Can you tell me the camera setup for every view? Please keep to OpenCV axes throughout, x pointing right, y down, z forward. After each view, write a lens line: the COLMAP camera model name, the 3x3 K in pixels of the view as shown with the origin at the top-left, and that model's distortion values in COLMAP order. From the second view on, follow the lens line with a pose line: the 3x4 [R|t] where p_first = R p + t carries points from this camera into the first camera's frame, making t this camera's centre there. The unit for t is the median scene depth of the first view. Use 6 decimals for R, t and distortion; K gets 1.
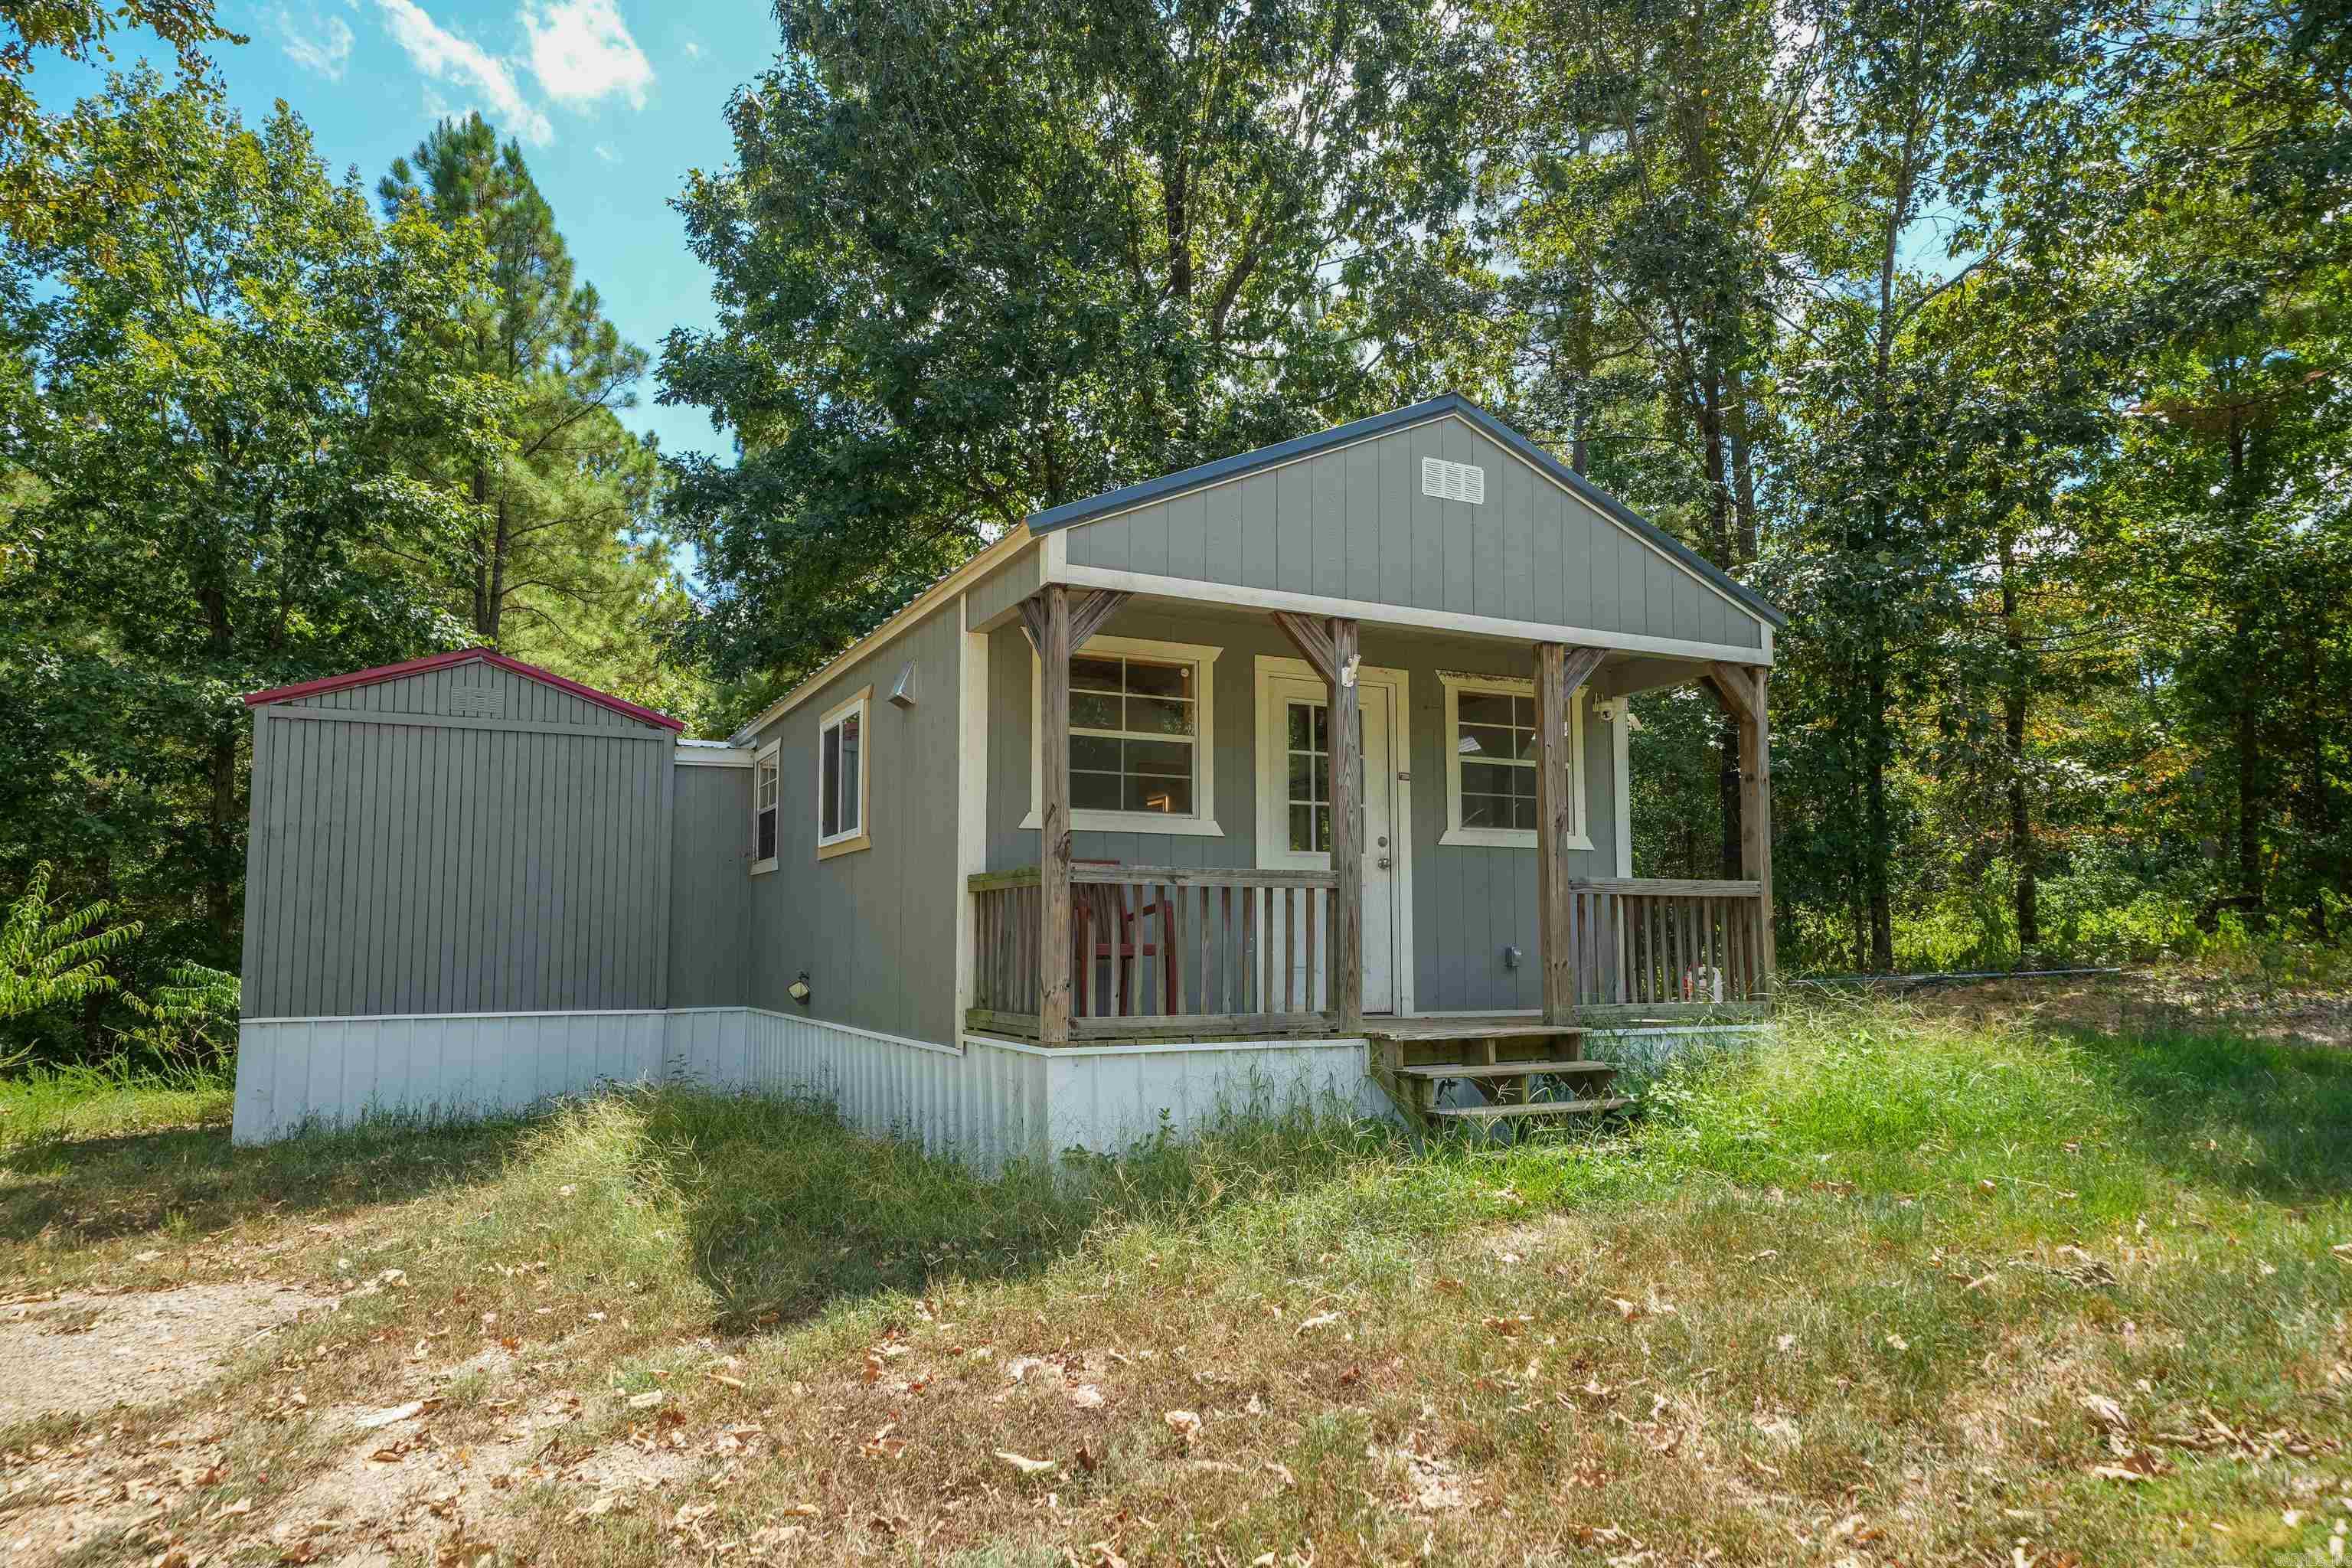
lens RADIAL K [[1541.9, 0, 1176.0], [0, 1541.9, 784.0], [0, 0, 1]] dist [-0.000149, -0.000012]
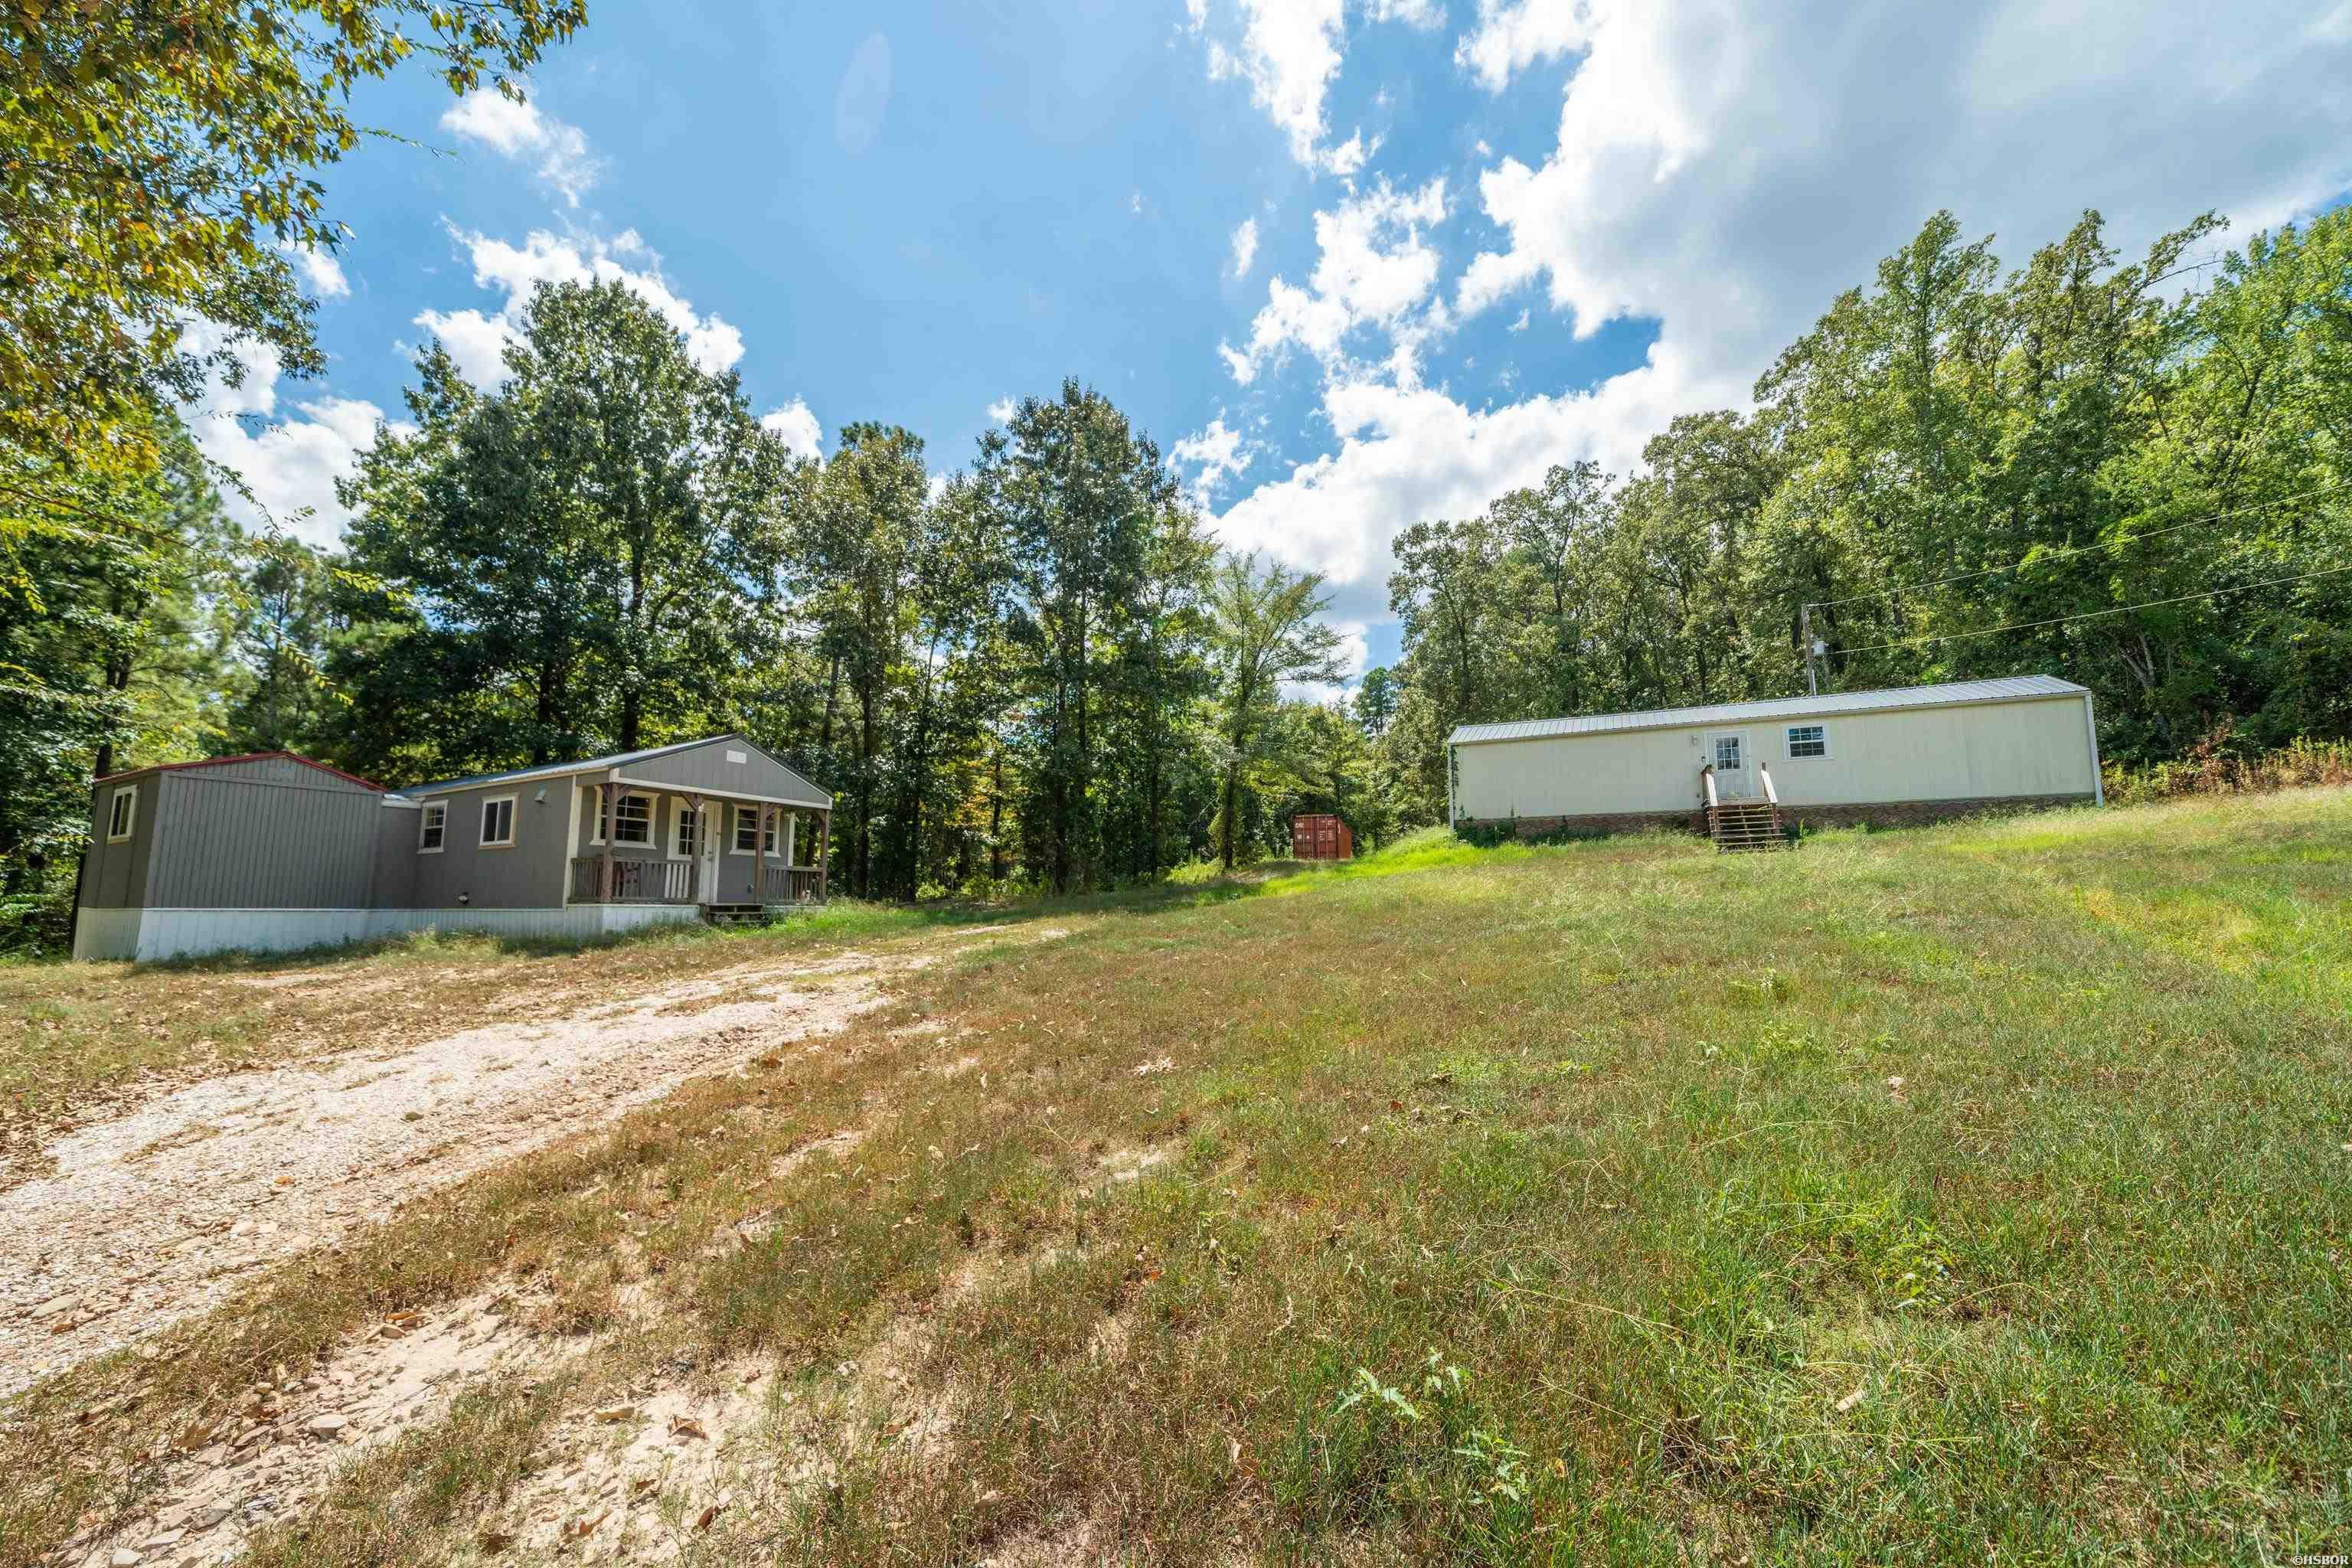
lens RADIAL K [[877.7, 0, 1176.4], [0, 877.7, 818.1], [0, 0, 1]] dist [0.000035, 0.000053]
pose [[0.825507, 0.062748, 0.560892, -0.113922], [-0.061516, 0.997883, -0.021097, -0.064359], [-0.561029, -0.017088, 0.827620, -1.249071]]
